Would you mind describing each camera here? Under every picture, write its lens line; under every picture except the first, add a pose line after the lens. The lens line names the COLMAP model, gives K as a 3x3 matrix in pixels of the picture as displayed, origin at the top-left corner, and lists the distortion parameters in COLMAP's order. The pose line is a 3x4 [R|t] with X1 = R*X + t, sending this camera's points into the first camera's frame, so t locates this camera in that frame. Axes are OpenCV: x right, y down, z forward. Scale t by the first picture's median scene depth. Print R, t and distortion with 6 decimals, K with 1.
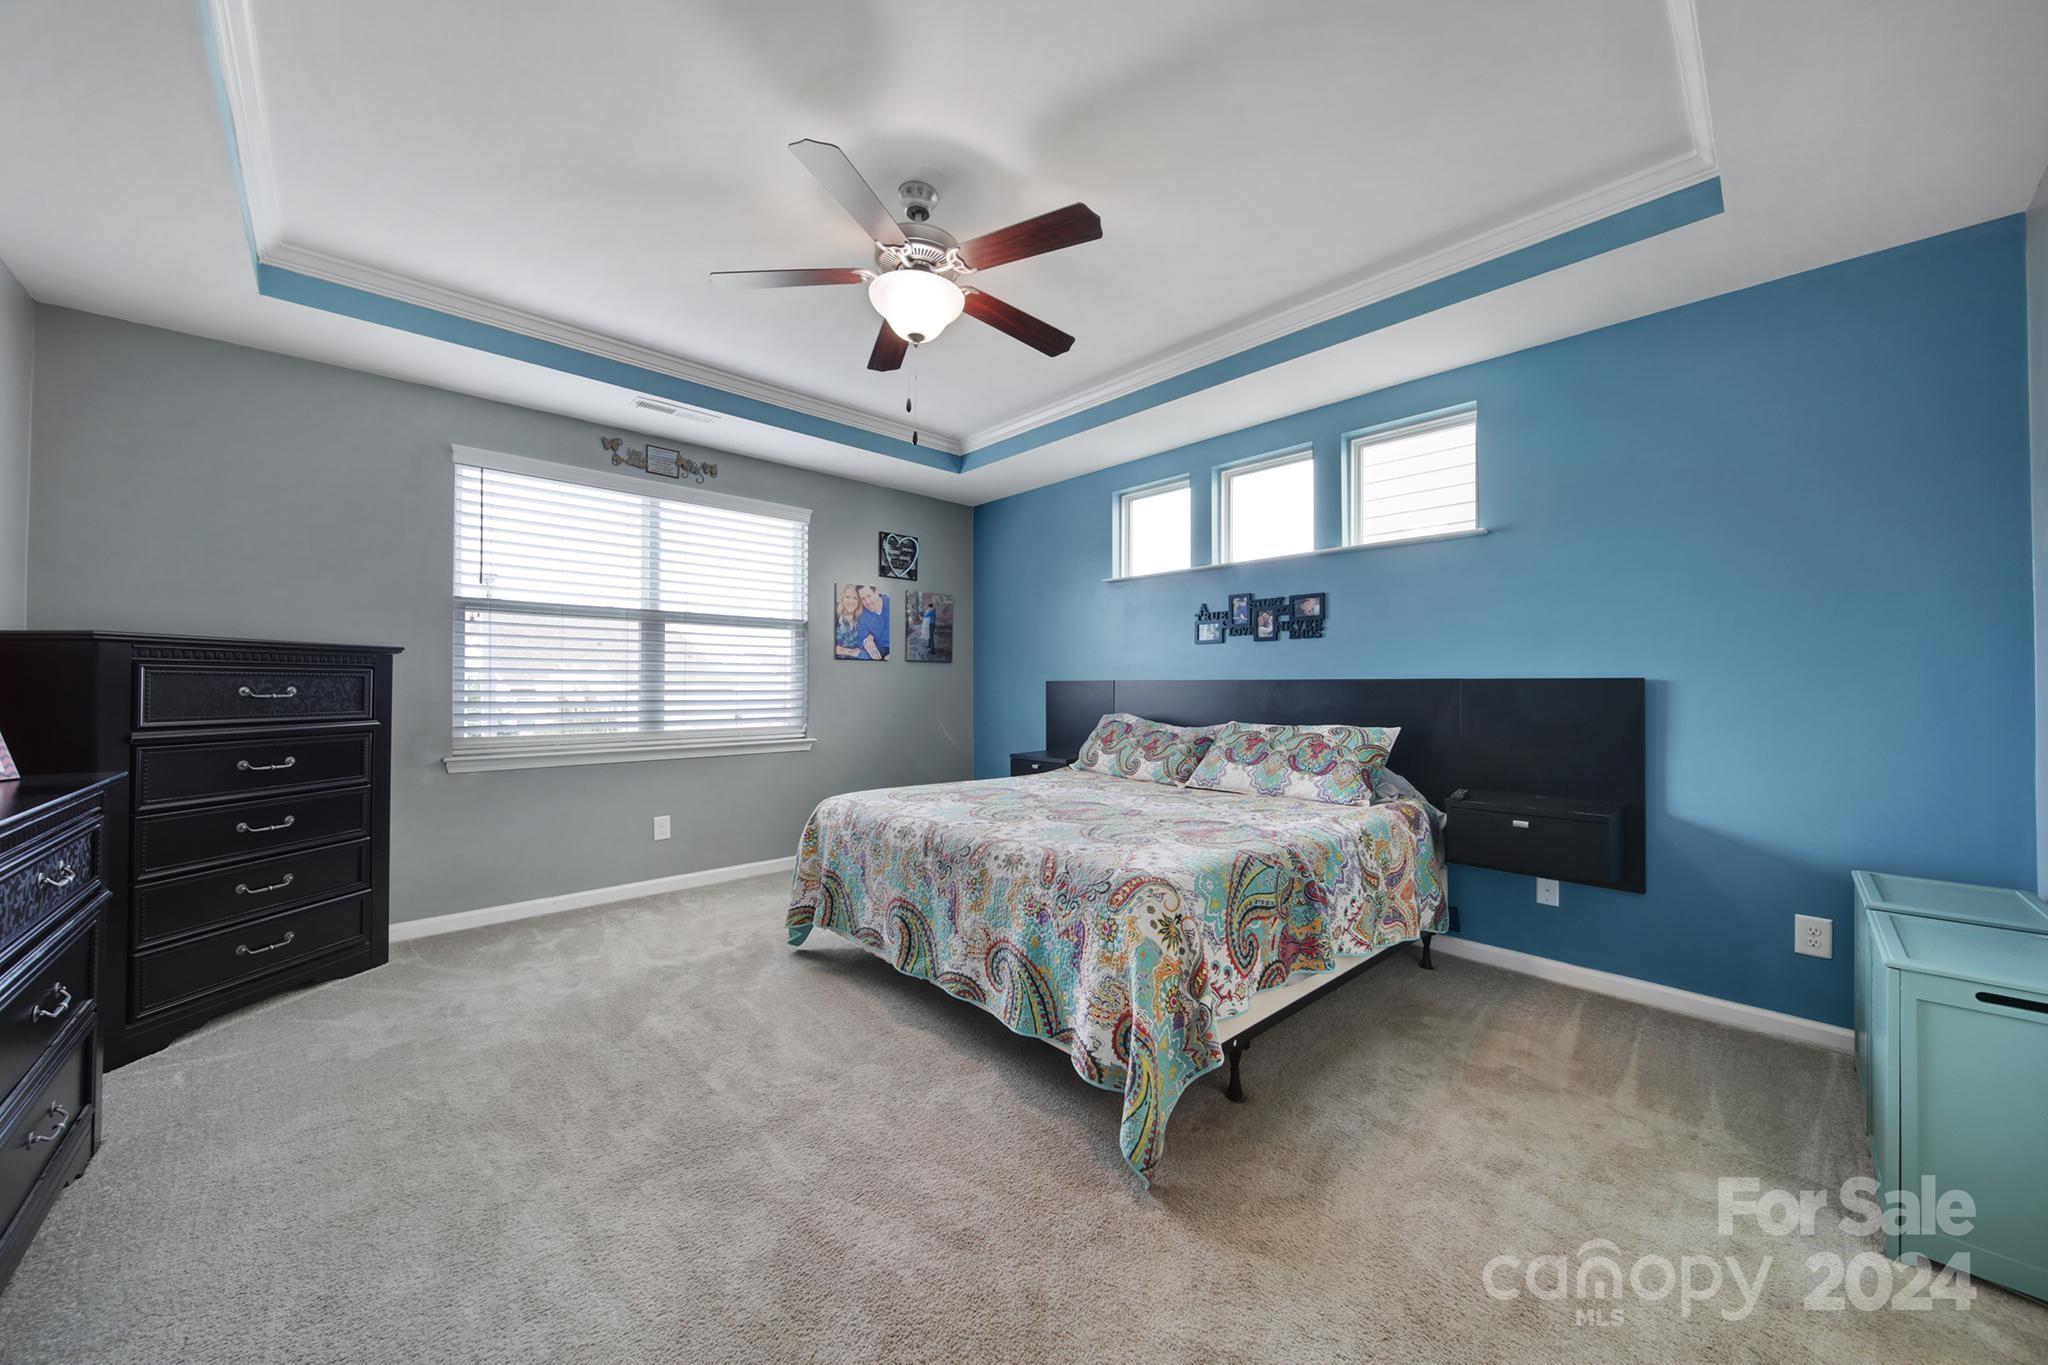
lens RADIAL K [[722.9, 0, 1030.8], [0, 722.9, 679.0], [0, 0, 1]] dist [-0.001310, -0.000119]
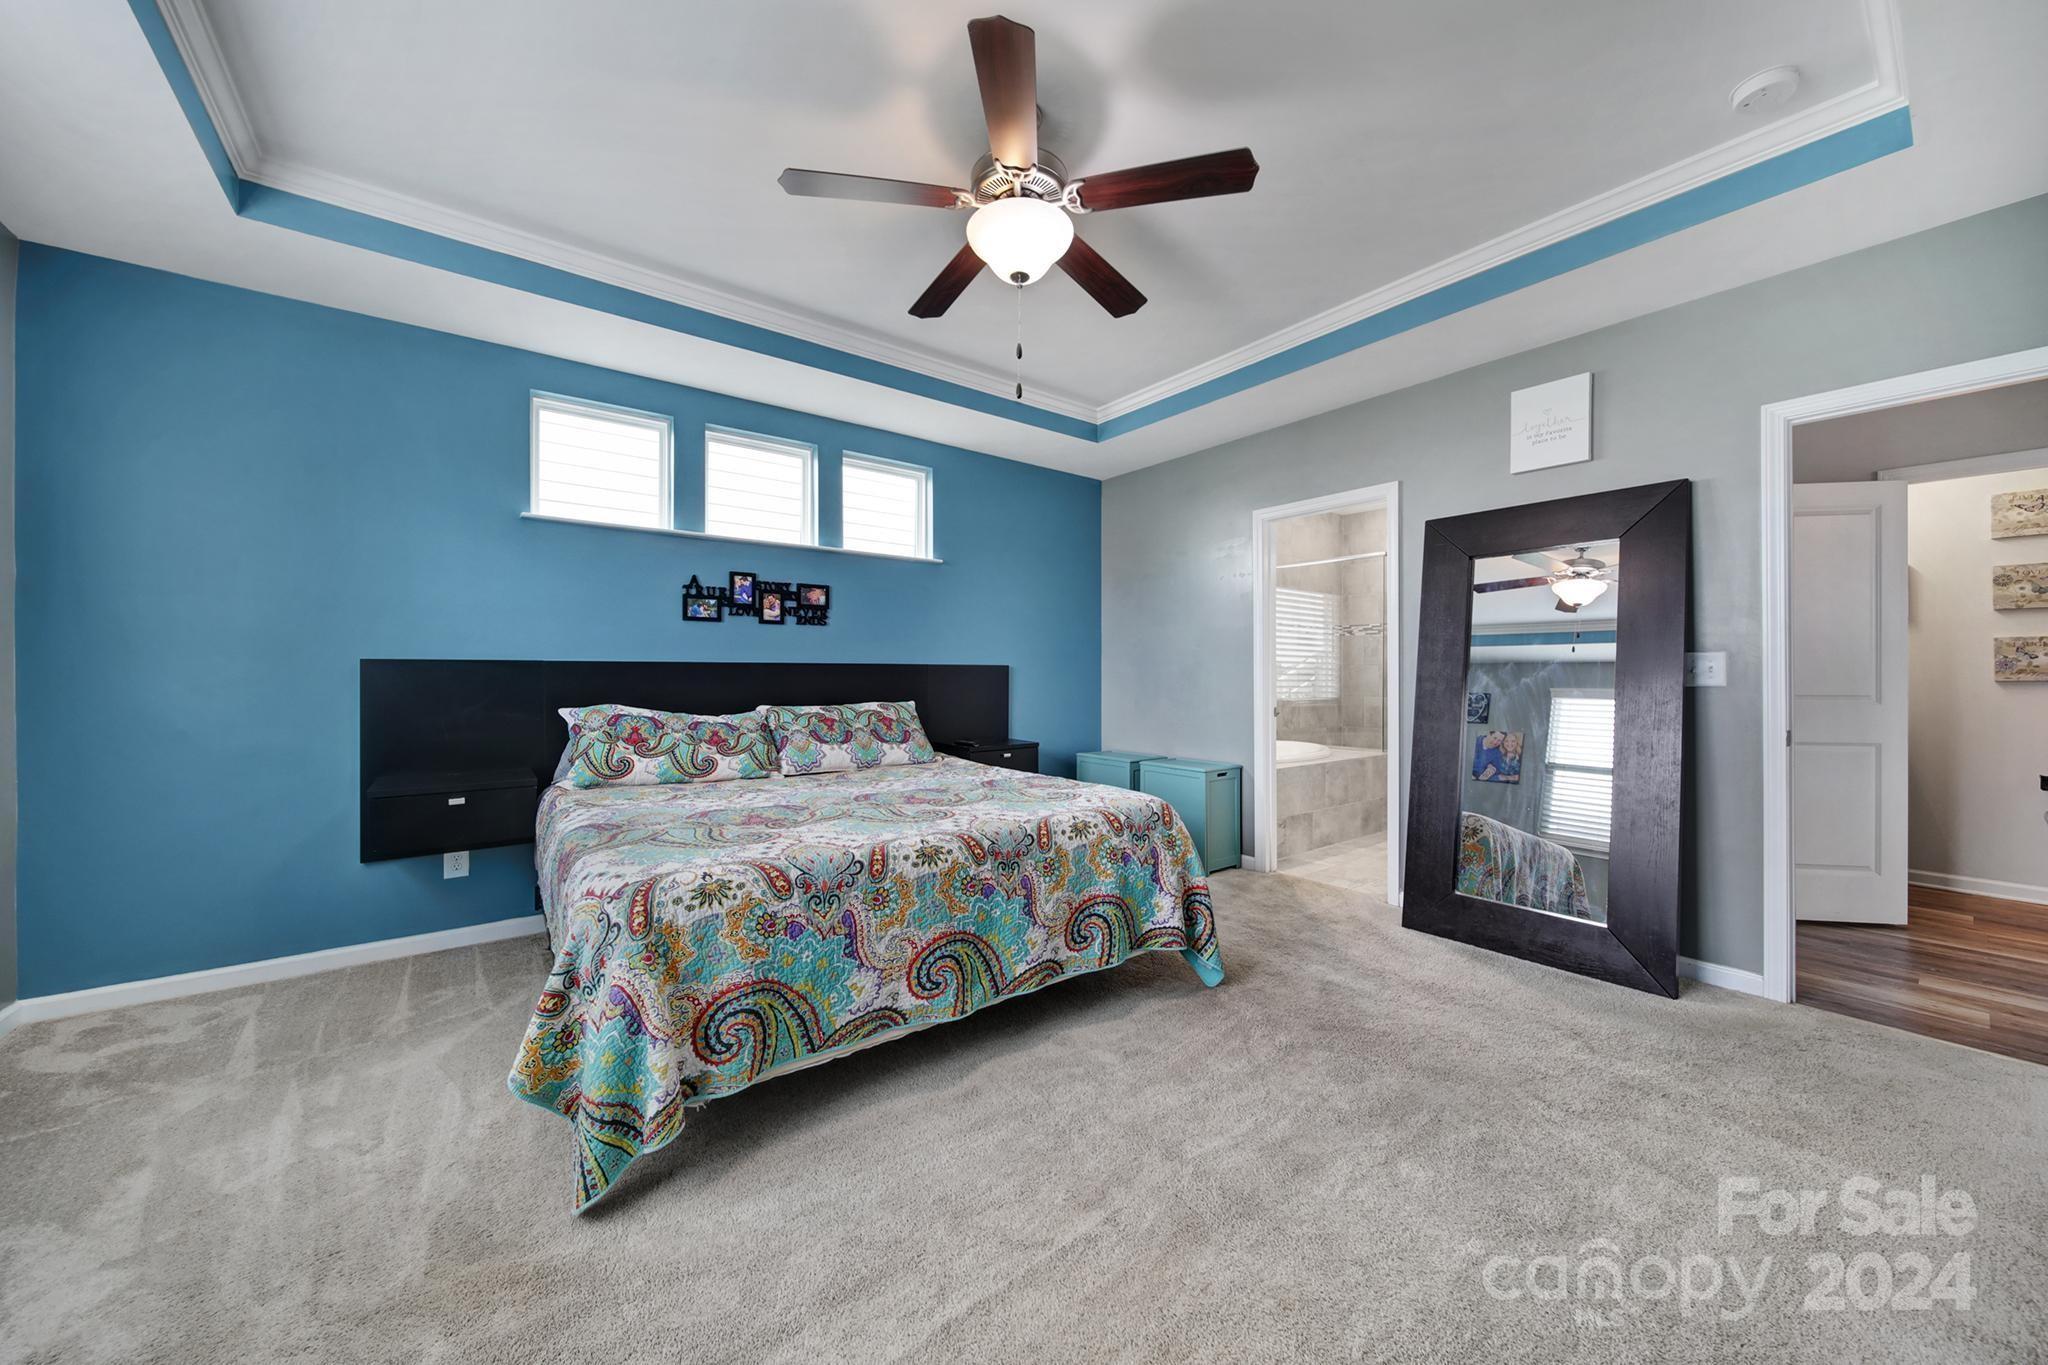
lens RADIAL K [[722.9, 0, 1026.1], [0, 722.9, 673.8], [0, 0, 1]] dist [-0.001310, -0.000119]
pose [[0.103226, -0.003658, 0.994651, -0.659325], [-0.013080, 0.999902, 0.005034, 0.006708], [-0.994572, -0.013530, 0.103168, 0.566912]]
